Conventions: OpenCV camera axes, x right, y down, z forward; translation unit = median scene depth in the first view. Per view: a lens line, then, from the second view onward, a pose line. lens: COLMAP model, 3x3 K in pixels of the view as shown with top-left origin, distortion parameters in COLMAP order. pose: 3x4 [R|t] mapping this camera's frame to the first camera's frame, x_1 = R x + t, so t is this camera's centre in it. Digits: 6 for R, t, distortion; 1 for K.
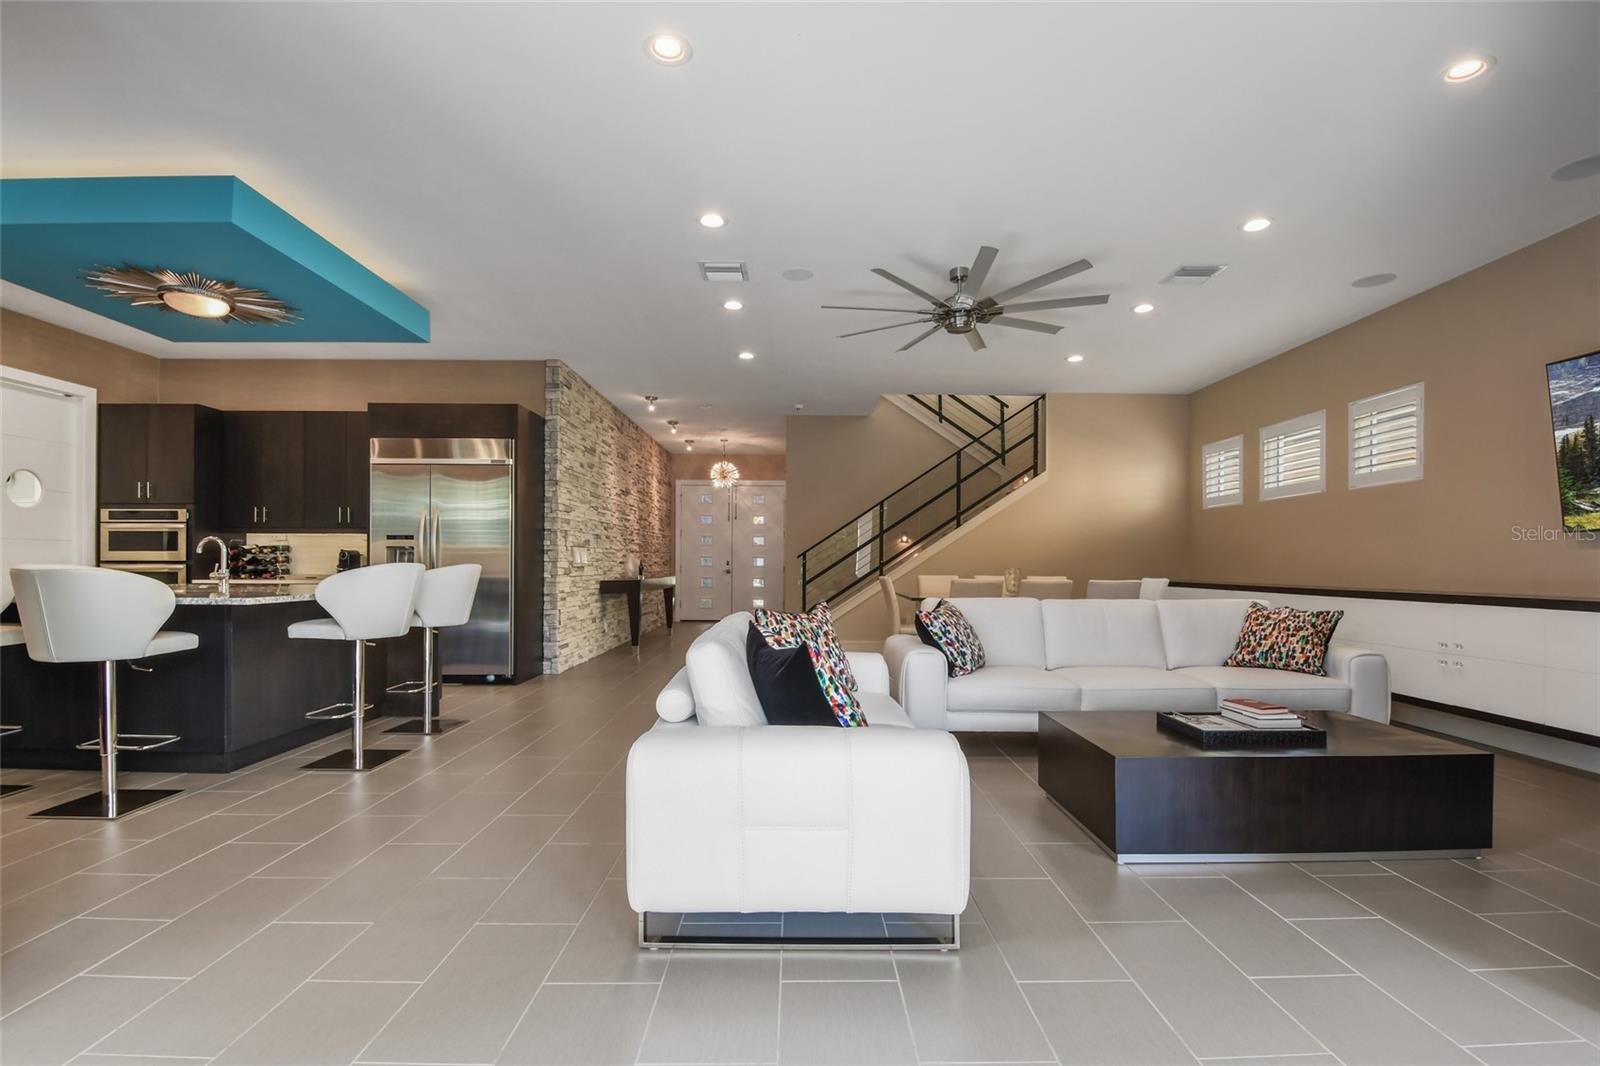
lens RADIAL K [[718.1, 0, 806.5], [0, 718.1, 563.9], [0, 0, 1]] dist [0.018858, -0.025307]
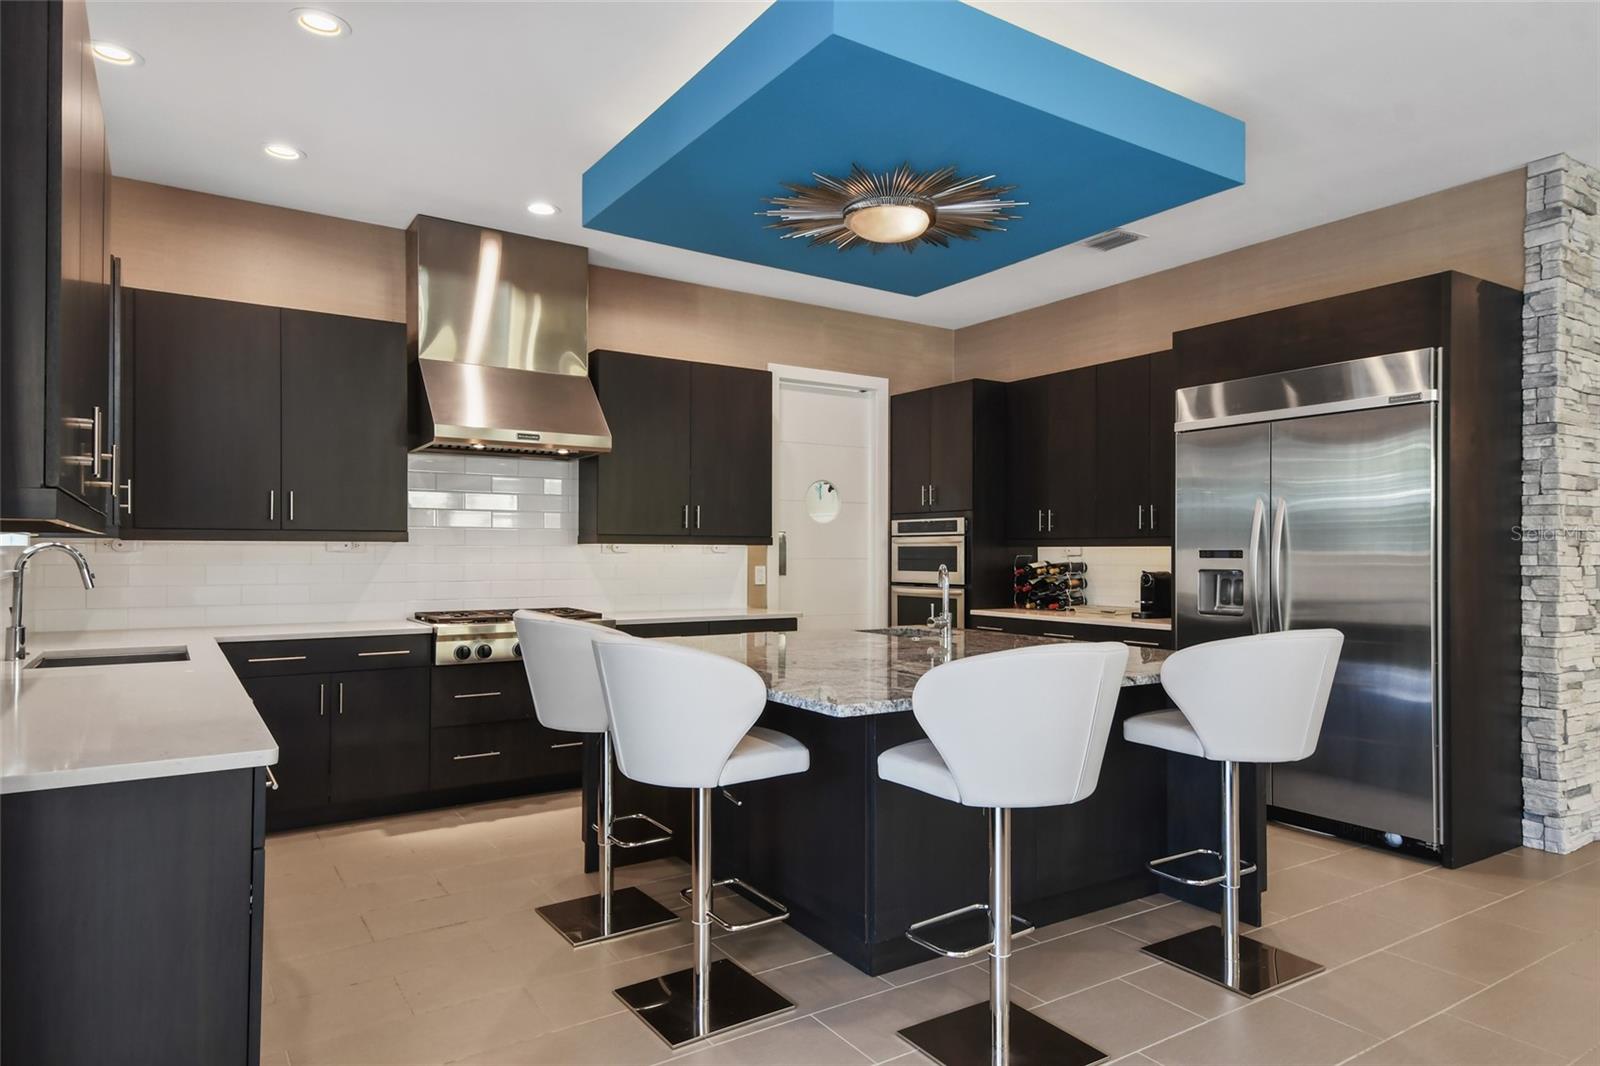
lens RADIAL K [[962.0, 0, 797.7], [0, 962.0, 544.2], [0, 0, 1]] dist [0.033122, -0.003775]
pose [[0.535051, -0.010280, -0.844757, -0.082777], [-0.003389, 0.999892, -0.014314, -0.029512], [0.844813, 0.010522, 0.534958, 0.272205]]
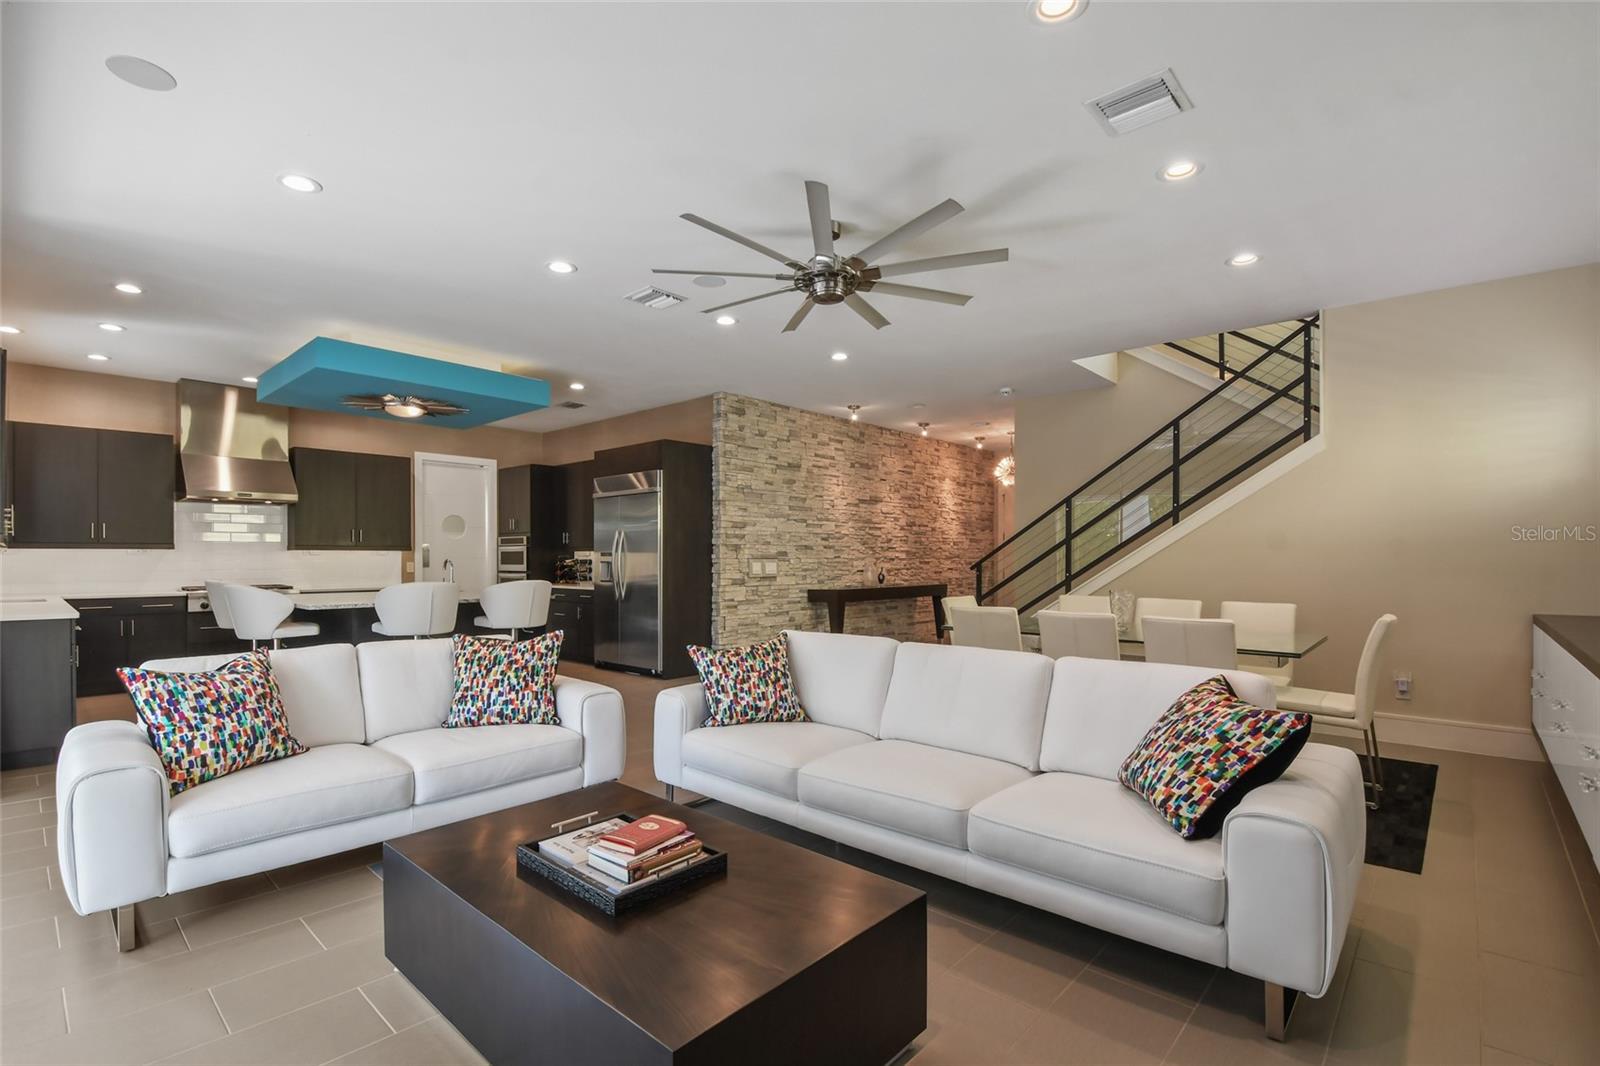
lens RADIAL K [[727.6, 0, 794.5], [0, 727.6, 555.8], [0, 0, 1]] dist [-0.002732, -0.000497]
pose [[0.729336, -0.006319, -0.684126, 0.507151], [0.002055, 0.999973, -0.007046, -0.022286], [0.684153, 0.003733, 0.729329, 0.260769]]
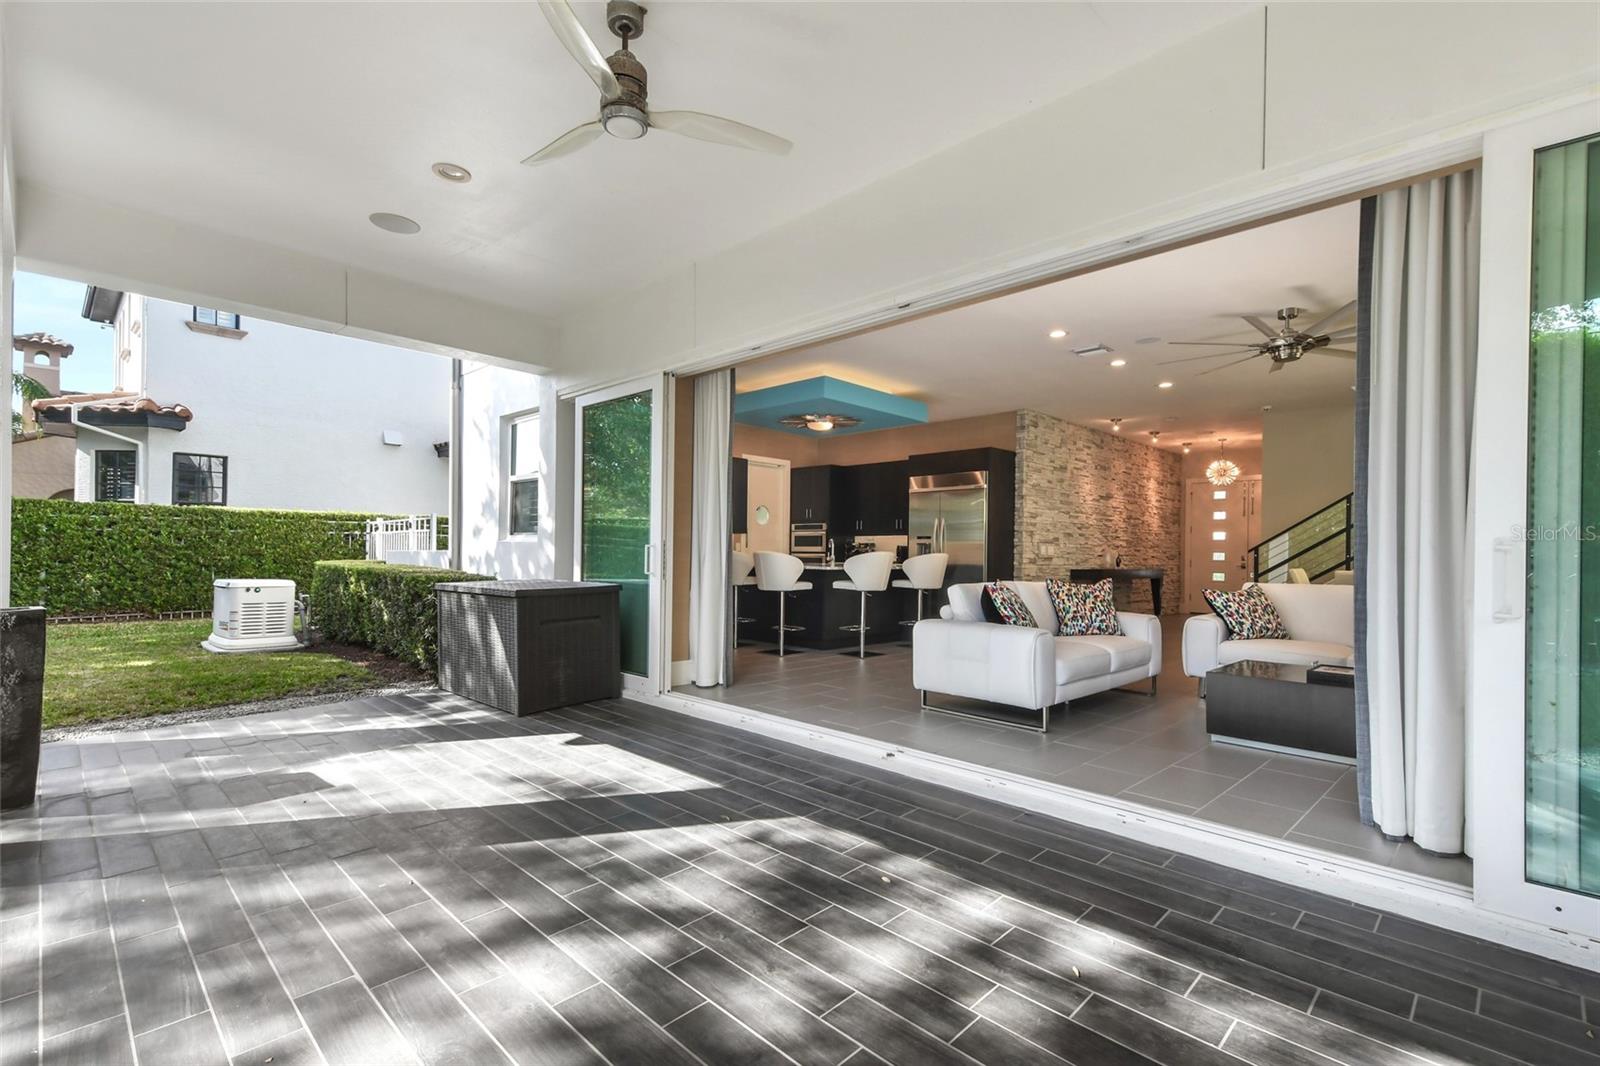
lens RADIAL K [[727.6, 0, 807.8], [0, 727.6, 548.2], [0, 0, 1]] dist [0.059963, -0.000115]
pose [[0.709271, -0.000583, -0.704936, 0.358407], [-0.011465, 0.999858, -0.012362, 0.008555], [0.704843, 0.016850, 0.709164, -0.299444]]
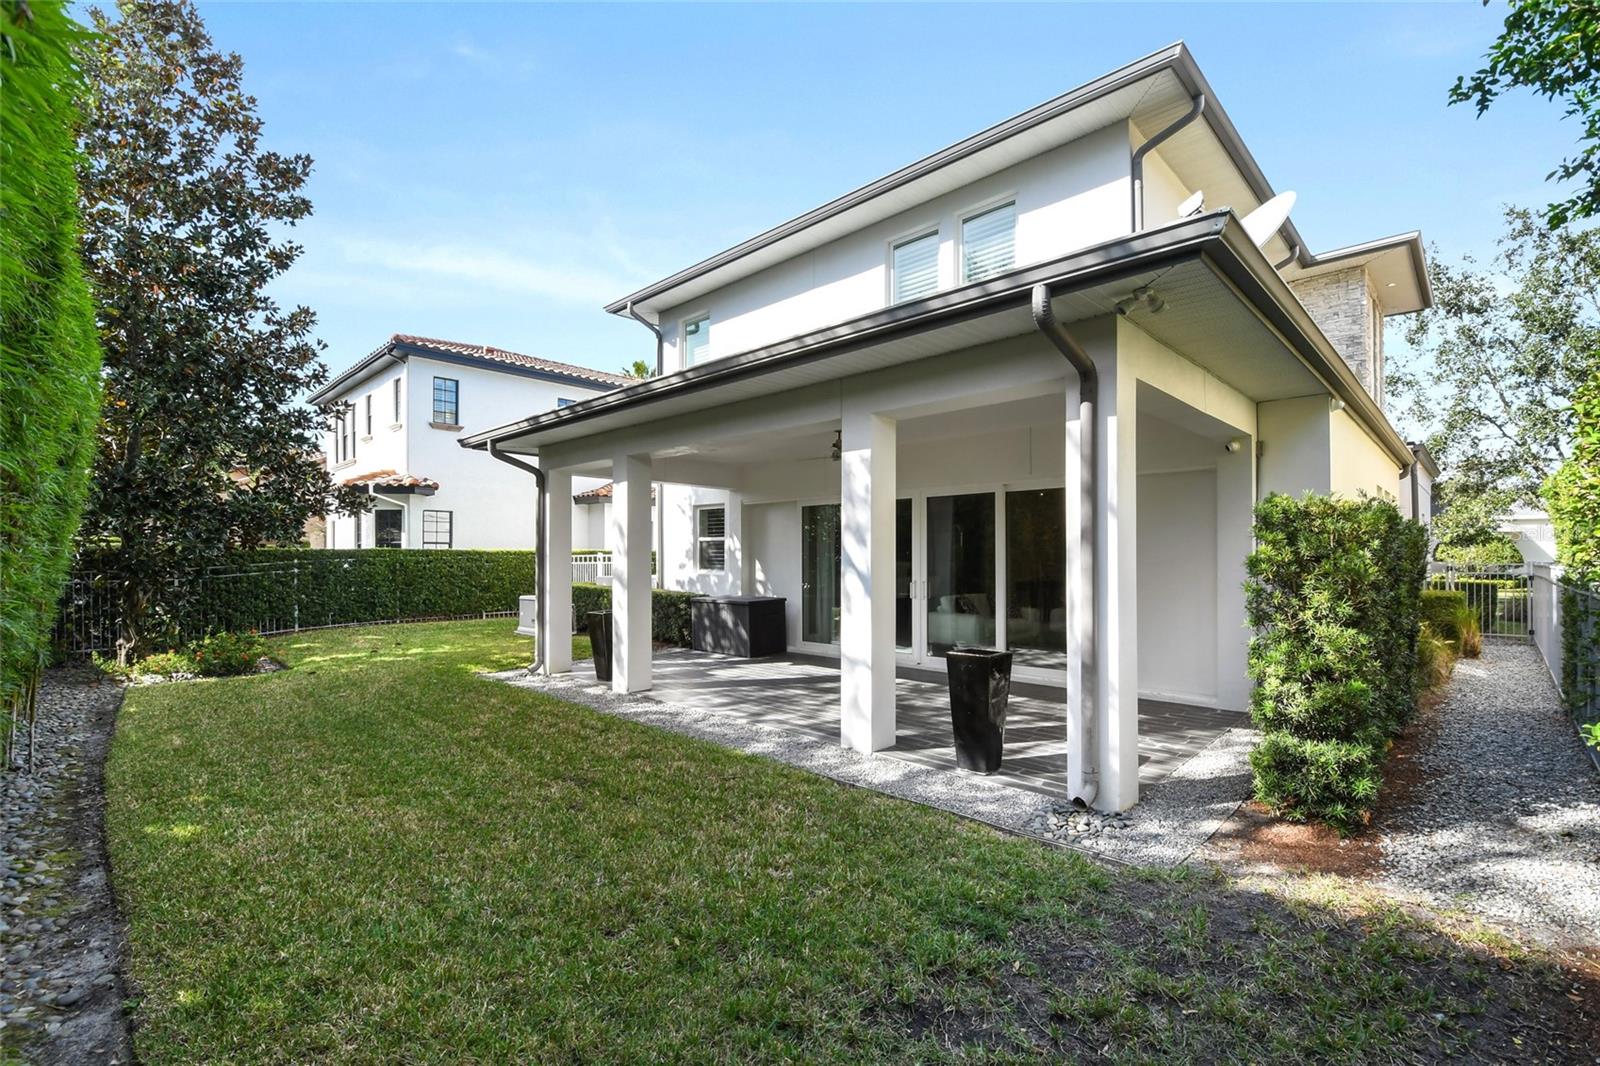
lens RADIAL K [[727.6, 0, 807.8], [0, 727.6, 548.2], [0, 0, 1]] dist [0.059963, -0.000115]
pose [[0.712101, -0.014564, -0.701926, 0.788786], [-0.000202, 0.999781, -0.020950, -0.029743], [0.702077, 0.015060, 0.711942, -0.923291]]
